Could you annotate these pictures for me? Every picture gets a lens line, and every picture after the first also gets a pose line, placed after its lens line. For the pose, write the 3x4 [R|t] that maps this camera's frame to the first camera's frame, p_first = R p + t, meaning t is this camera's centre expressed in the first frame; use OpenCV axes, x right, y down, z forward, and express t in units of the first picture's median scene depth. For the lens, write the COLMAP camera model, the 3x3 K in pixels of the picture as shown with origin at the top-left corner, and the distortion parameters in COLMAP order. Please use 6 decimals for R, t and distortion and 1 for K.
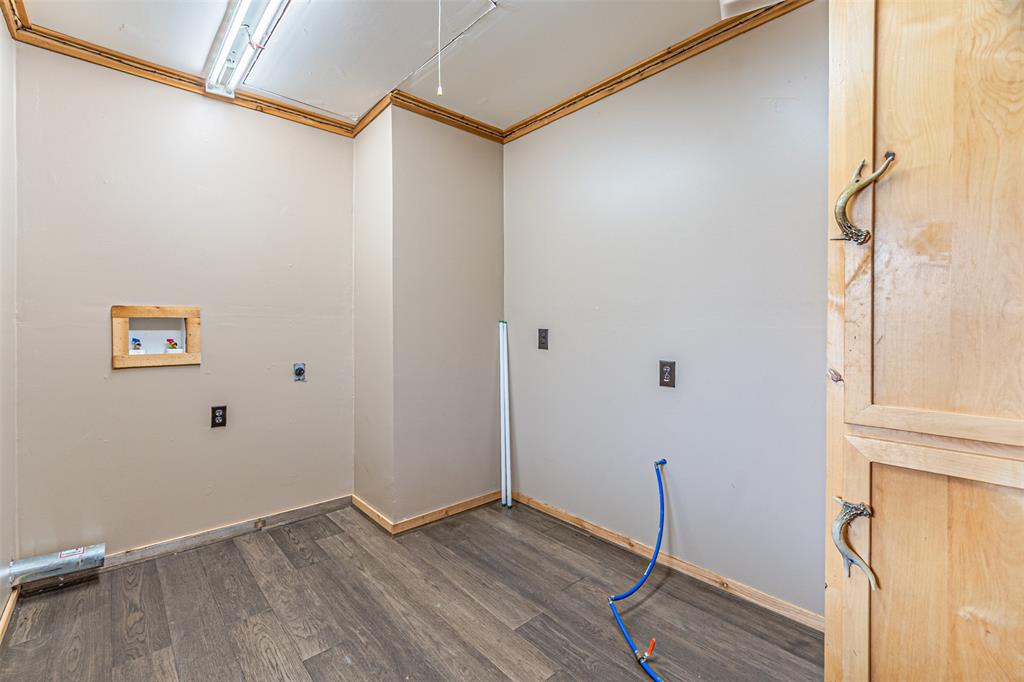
lens RADIAL K [[450.3, 0, 509.7], [0, 450.3, 335.5], [0, 0, 1]] dist [0.007656, -0.001640]
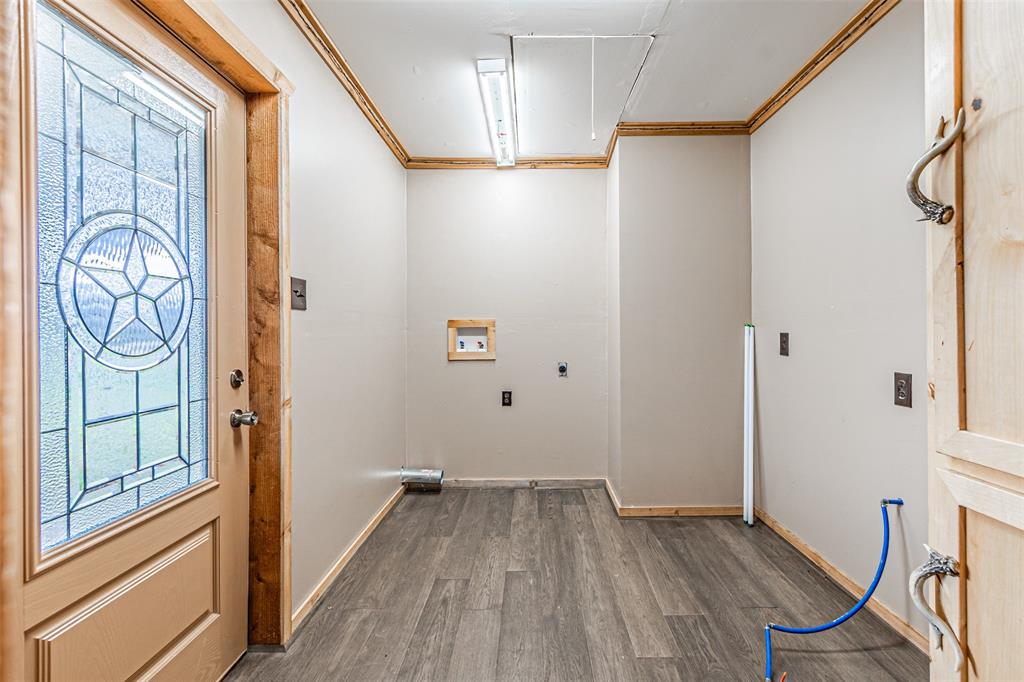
lens RADIAL K [[450.3, 0, 511.4], [0, 450.3, 339.0], [0, 0, 1]] dist [0.007656, -0.001640]
pose [[0.755353, 0.002156, -0.655314, 0.301221], [-0.004178, 0.999990, -0.001526, 0.000881], [0.655304, 0.003890, 0.755355, -0.032708]]
